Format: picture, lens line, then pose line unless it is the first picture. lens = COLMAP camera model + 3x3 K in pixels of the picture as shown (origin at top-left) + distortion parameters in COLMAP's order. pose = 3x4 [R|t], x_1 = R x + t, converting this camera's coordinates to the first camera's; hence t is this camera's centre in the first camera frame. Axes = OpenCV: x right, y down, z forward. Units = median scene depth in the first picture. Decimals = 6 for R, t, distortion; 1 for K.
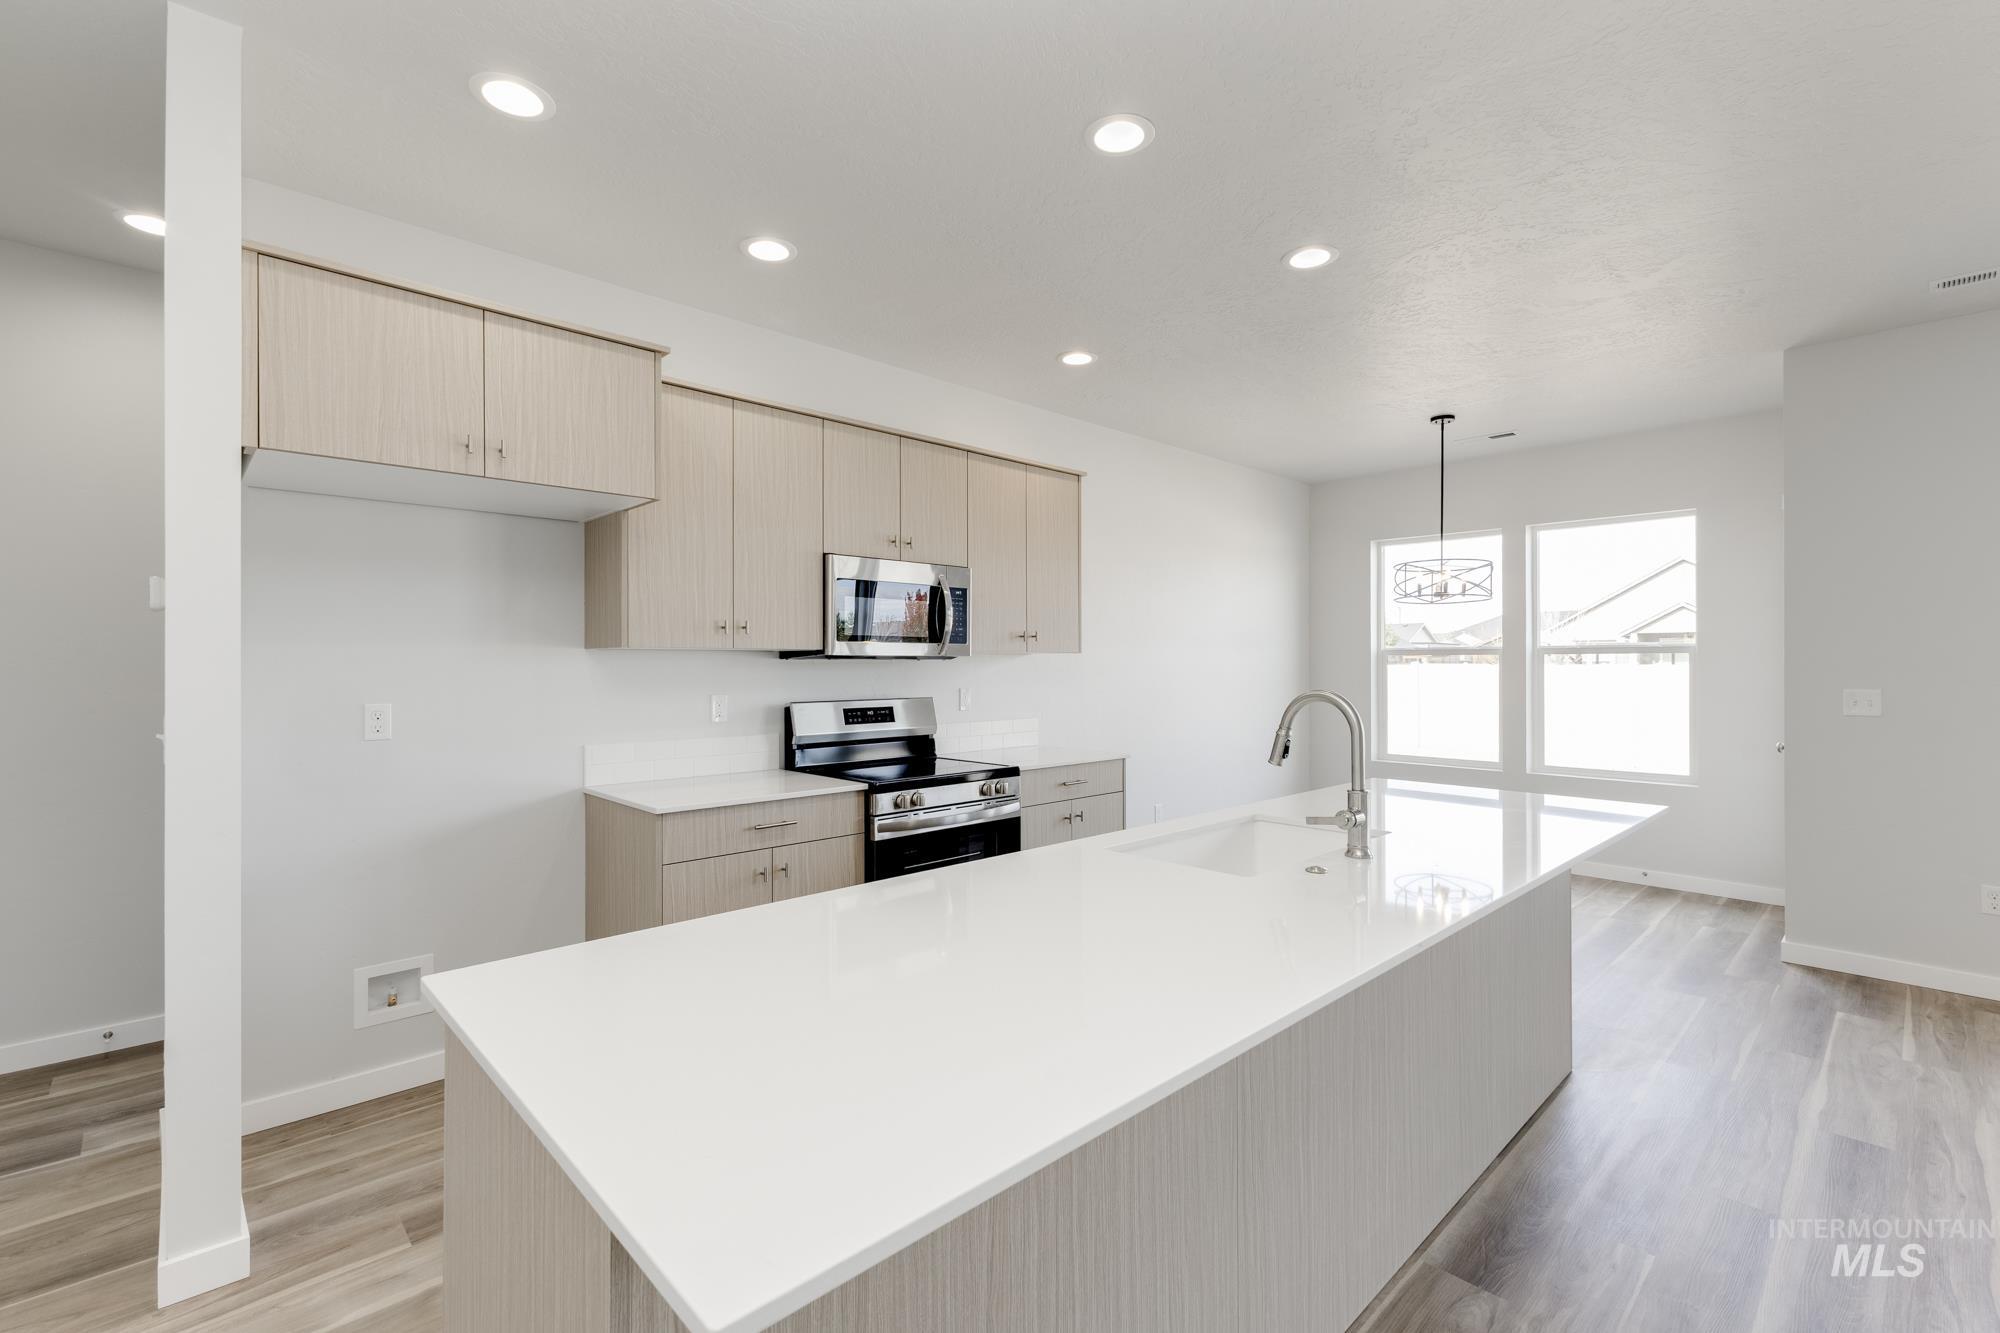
lens RADIAL K [[894.2, 0, 1001.0], [0, 894.2, 667.5], [0, 0, 1]] dist [0.009589, -0.000444]
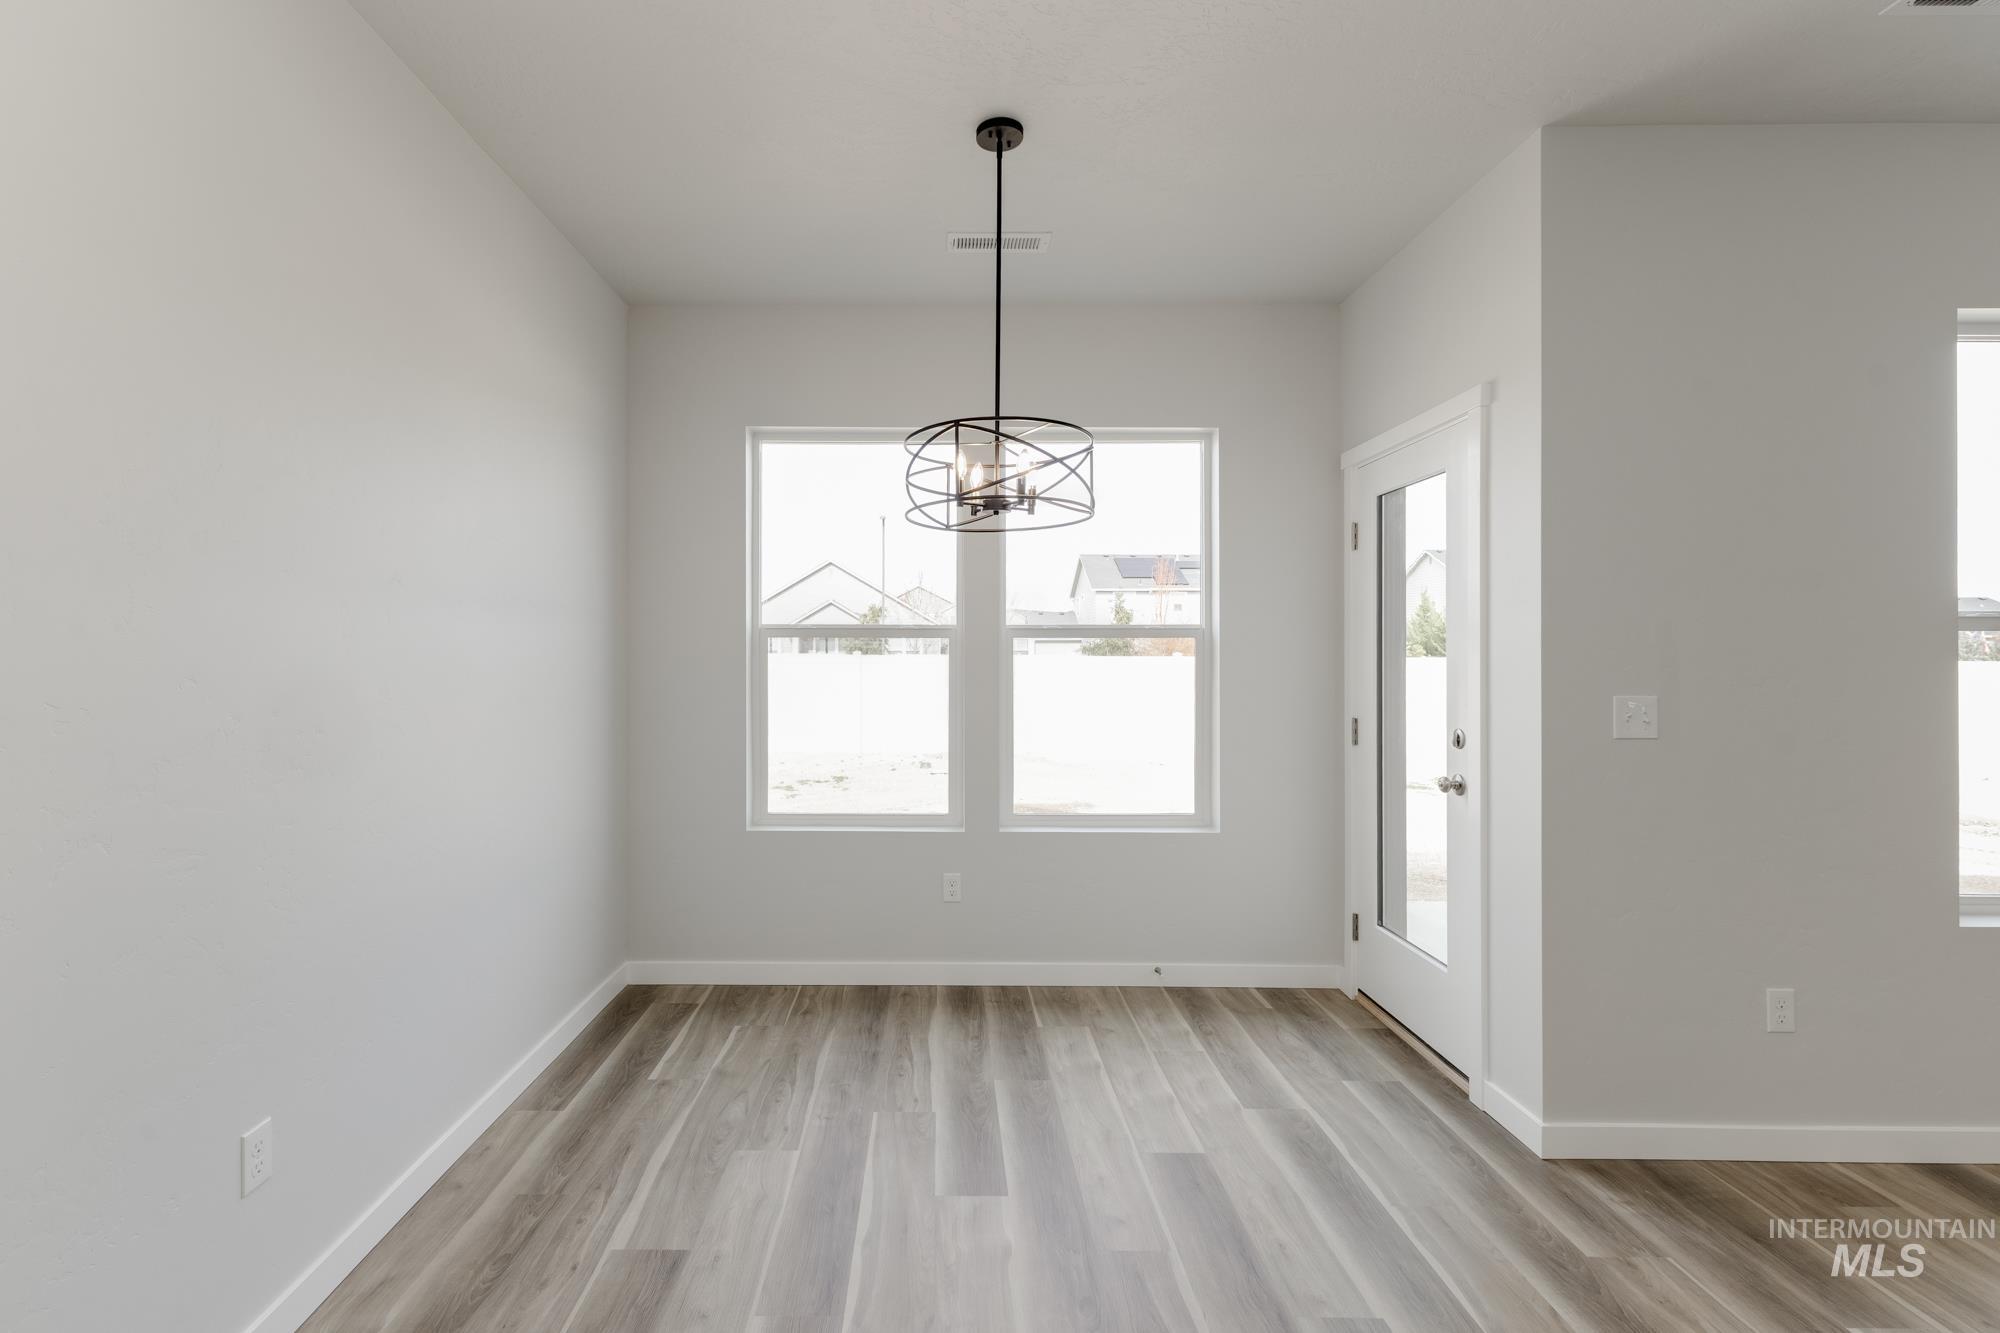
lens RADIAL K [[1464.4, 0, 997.2], [0, 1464.4, 669.4], [0, 0, 1]] dist [0.010920, 0.003762]
pose [[0.674600, -0.001200, 0.738182, -0.148153], [-0.006863, 0.999945, 0.007896, -0.002682], [-0.738151, -0.010393, 0.674555, 0.297109]]
